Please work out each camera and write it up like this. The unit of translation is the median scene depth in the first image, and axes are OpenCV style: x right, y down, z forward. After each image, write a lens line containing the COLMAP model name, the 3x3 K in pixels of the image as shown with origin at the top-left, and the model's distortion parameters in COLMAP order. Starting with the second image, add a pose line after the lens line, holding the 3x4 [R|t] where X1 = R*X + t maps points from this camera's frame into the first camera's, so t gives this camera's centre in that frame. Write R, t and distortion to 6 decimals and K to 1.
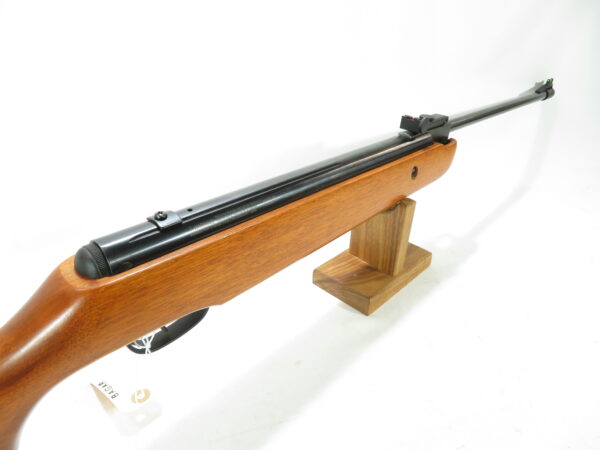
lens RADIAL K [[428.3, 0, 300.0], [0, 428.3, 225.0], [0, 0, 1]] dist [0.006026, 0.001937]
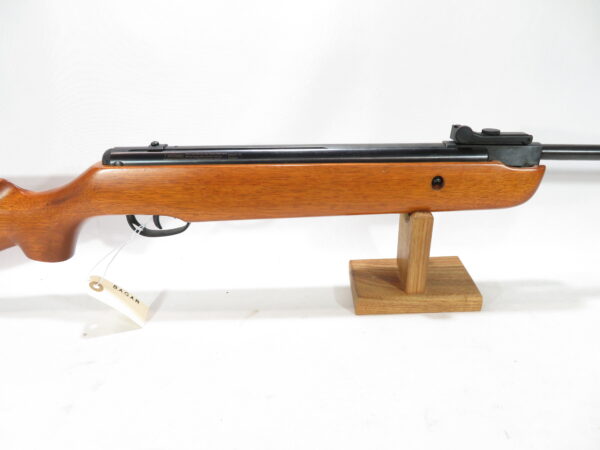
lens RADIAL K [[428.3, 0, 300.0], [0, 428.3, 225.0], [0, 0, 1]] dist [0.006026, 0.001937]
pose [[0.696254, 0.264877, -0.667136, 0.809540], [-0.318727, 0.946857, 0.043298, 0.017972], [0.643151, 0.182488, 0.743676, 0.171052]]
